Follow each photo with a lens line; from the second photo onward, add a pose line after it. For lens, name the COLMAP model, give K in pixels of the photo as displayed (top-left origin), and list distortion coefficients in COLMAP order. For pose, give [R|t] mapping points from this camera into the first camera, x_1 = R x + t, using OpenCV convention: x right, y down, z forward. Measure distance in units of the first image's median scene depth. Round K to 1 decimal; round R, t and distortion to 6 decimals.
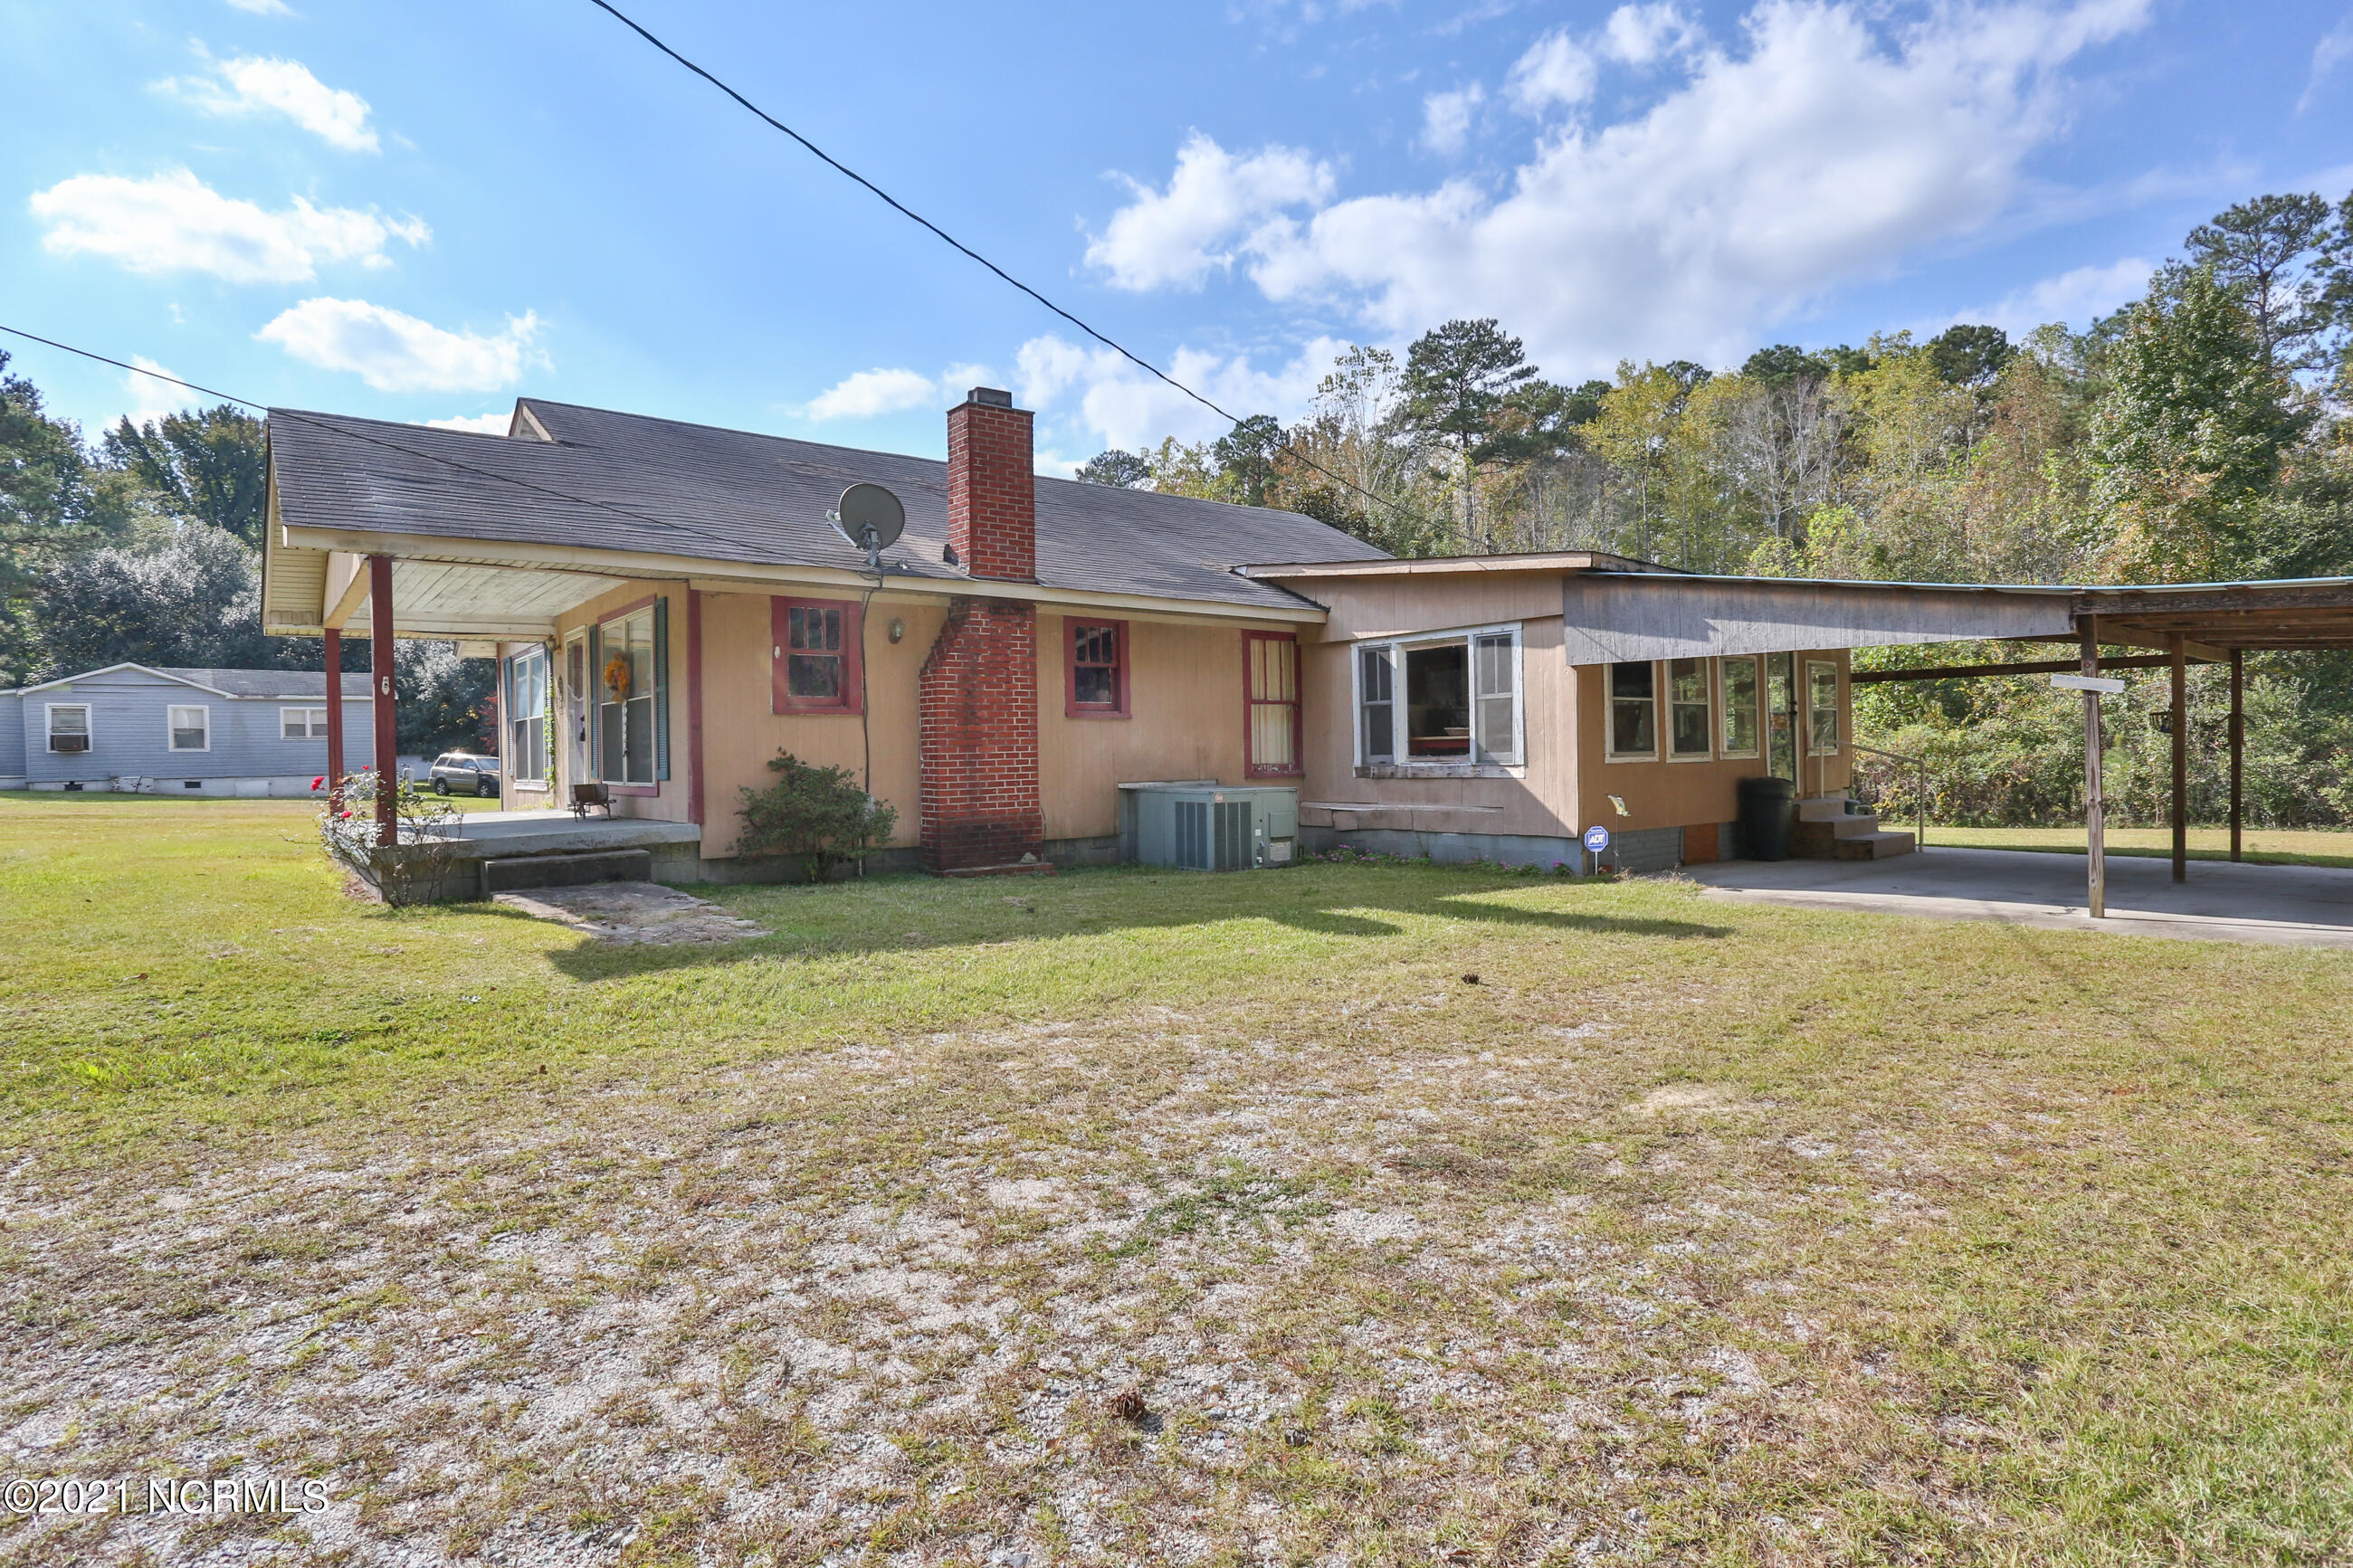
lens RADIAL K [[1198.6, 0, 1176.5], [0, 1198.6, 784.0], [0, 0, 1]] dist [-0.063152, 0.024538]
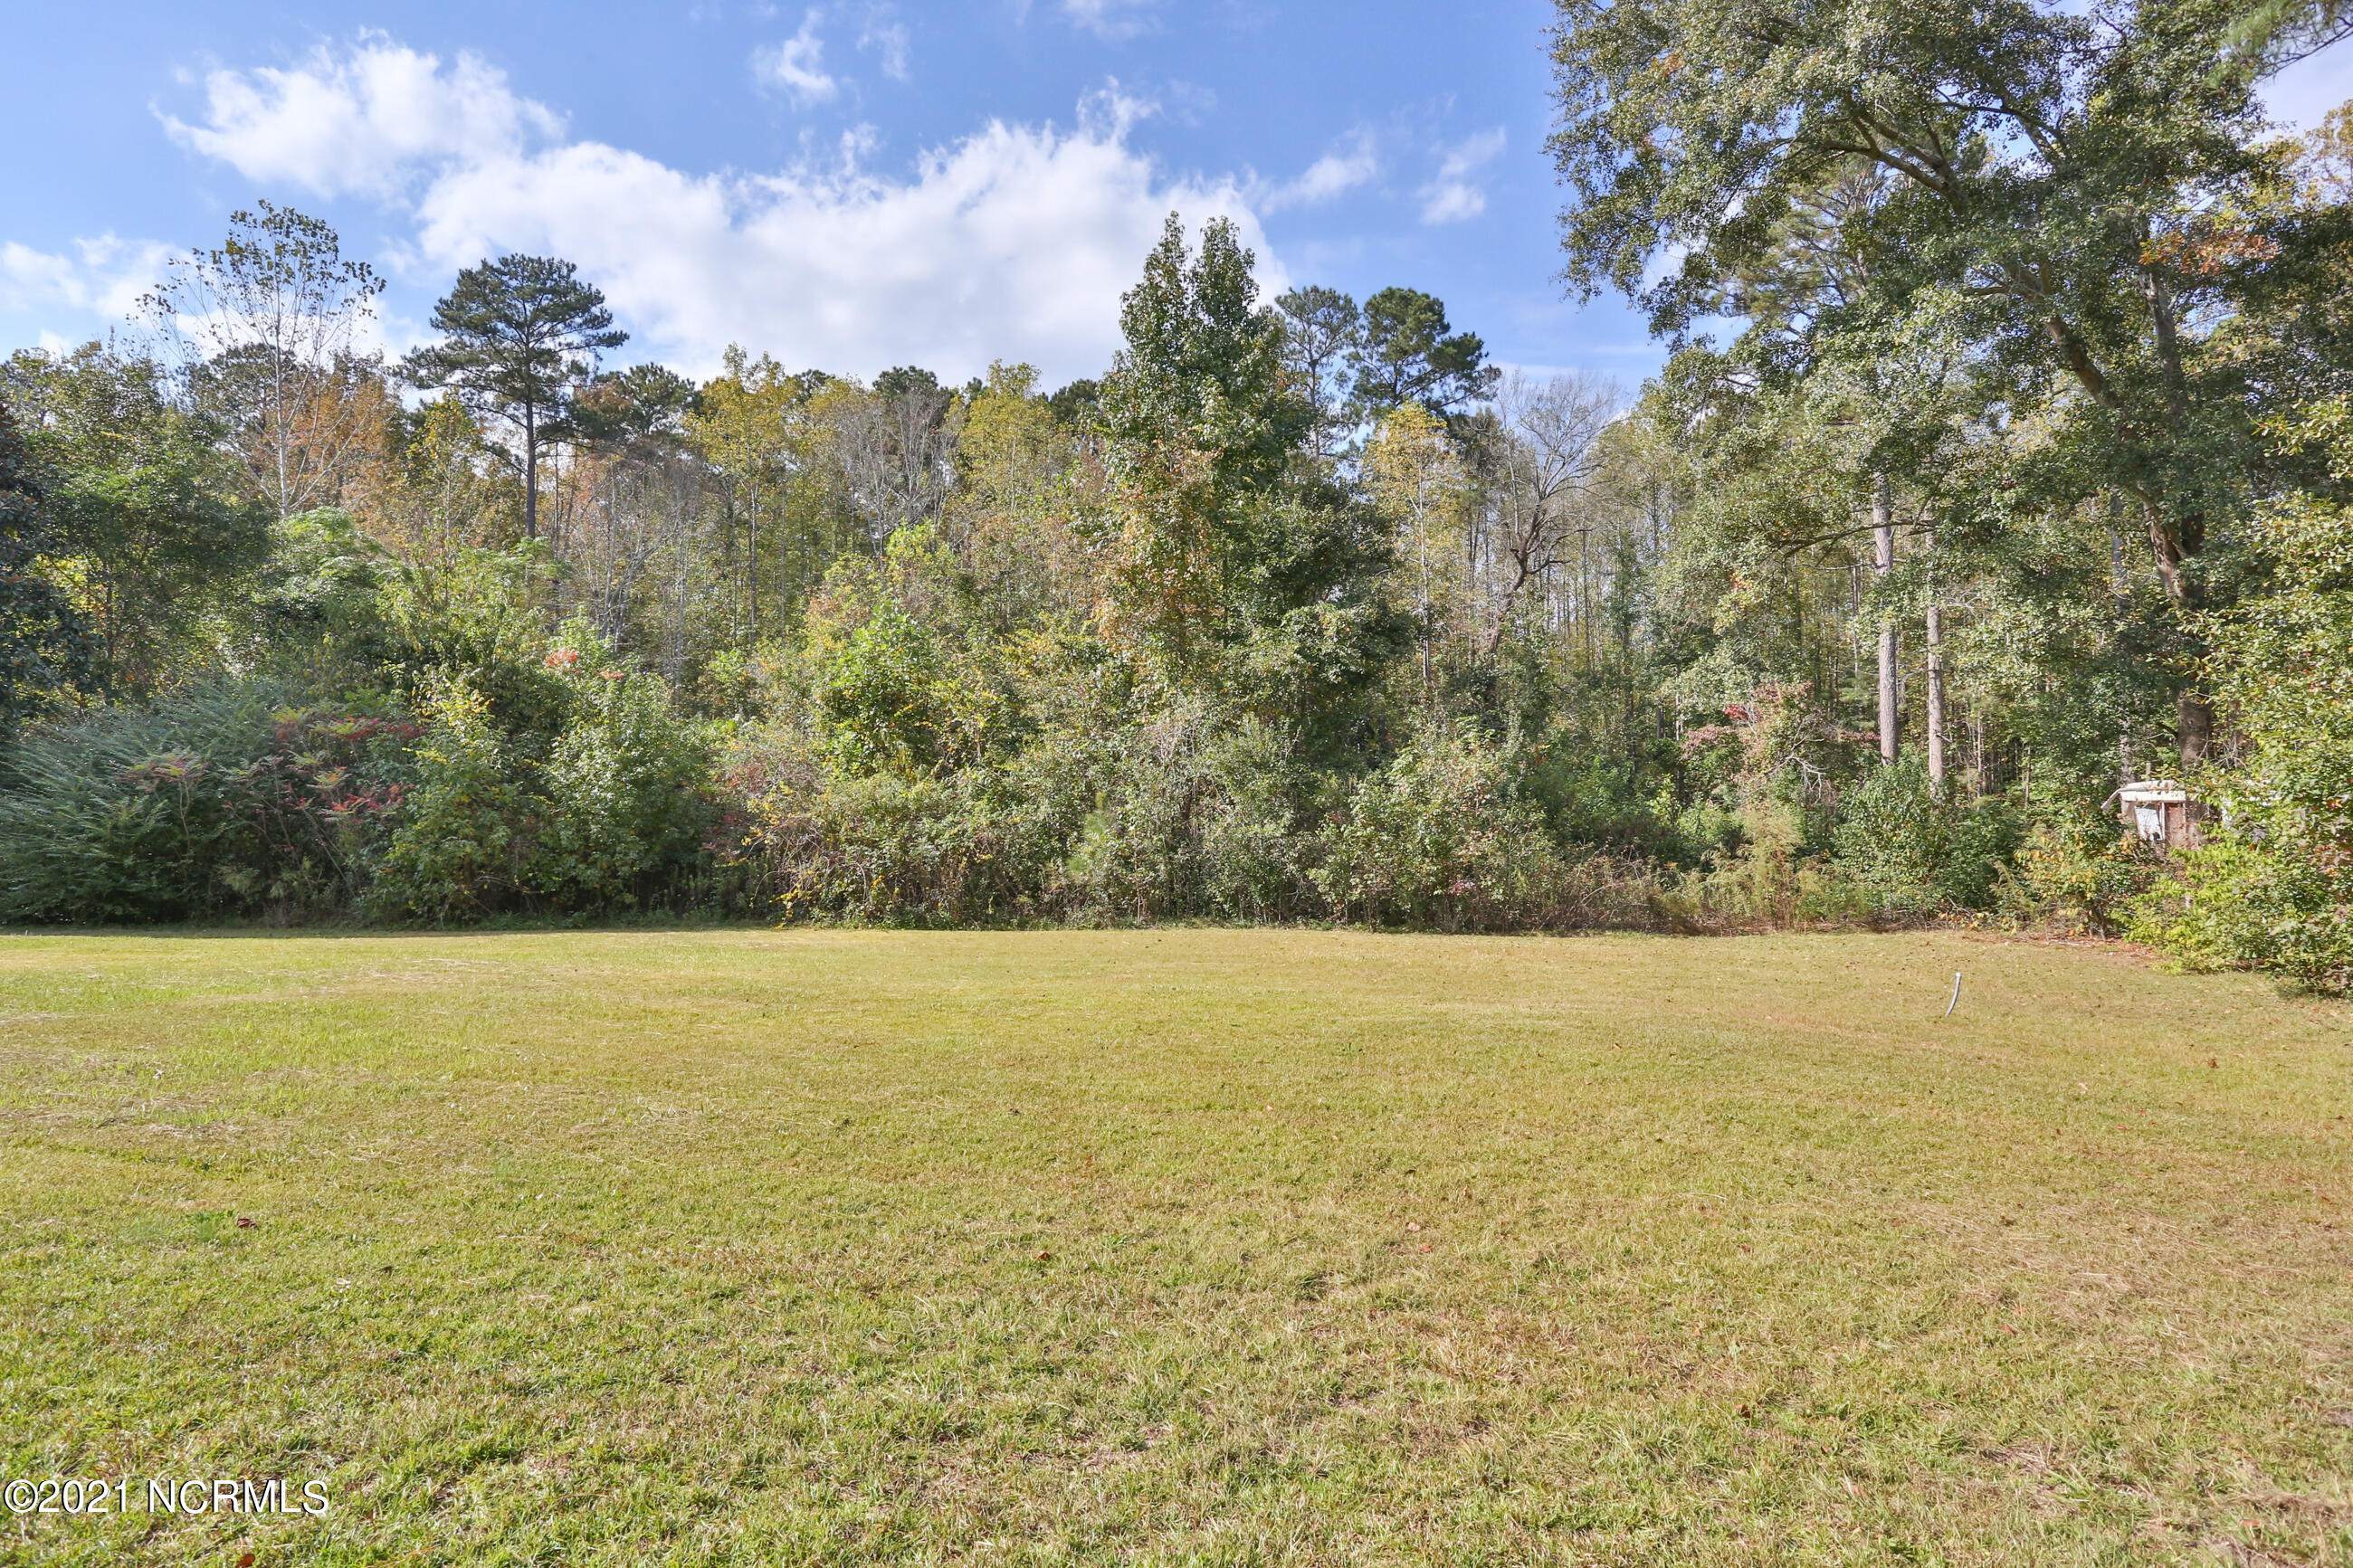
lens RADIAL K [[1198.6, 0, 1176.5], [0, 1198.6, 784.0], [0, 0, 1]] dist [-0.063152, 0.024538]
pose [[0.819337, 0.024277, 0.572798, 0.928564], [0.003908, 0.998843, -0.047924, -0.026683], [-0.573299, 0.041505, 0.818294, 0.810699]]
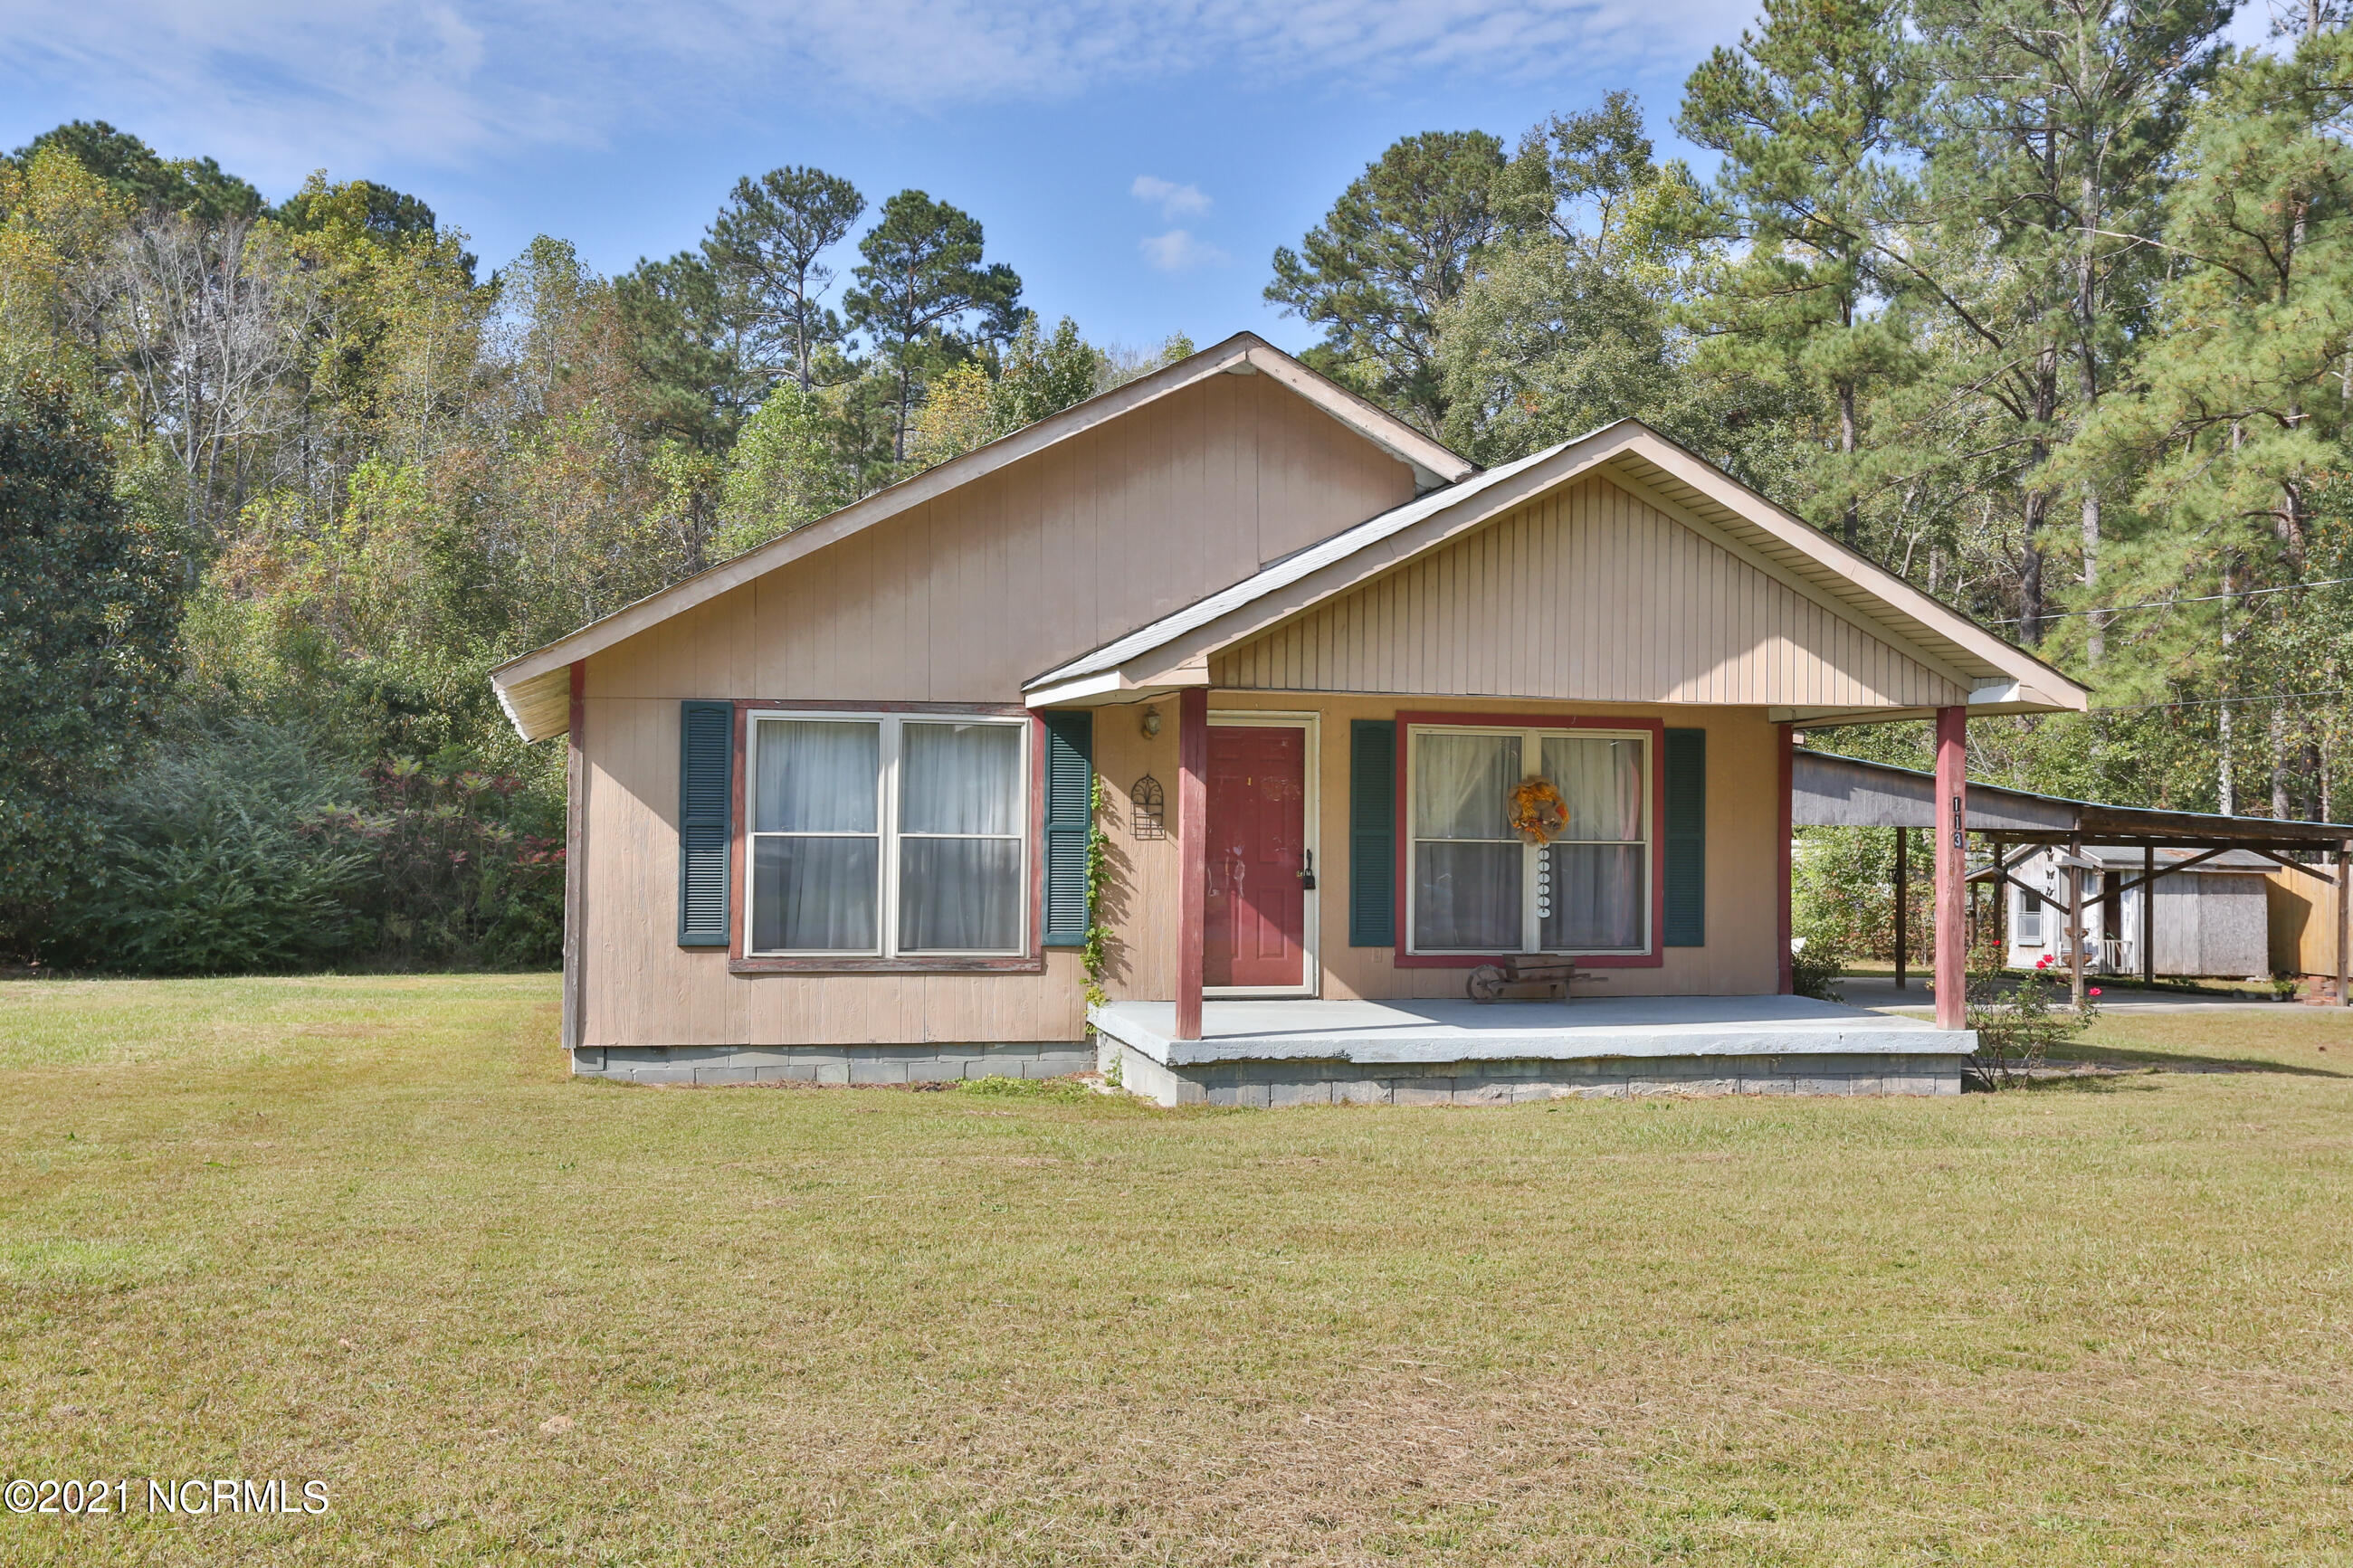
lens RADIAL K [[2270.3, 0, 1176.5], [0, 2270.3, 784.0], [0, 0, 1]] dist [-0.034866, 0.150424]
pose [[0.404934, 0.035713, 0.913648, -1.564501], [0.004847, 0.999139, -0.041202, -0.042542], [-0.914333, 0.021112, 0.404412, 0.509458]]
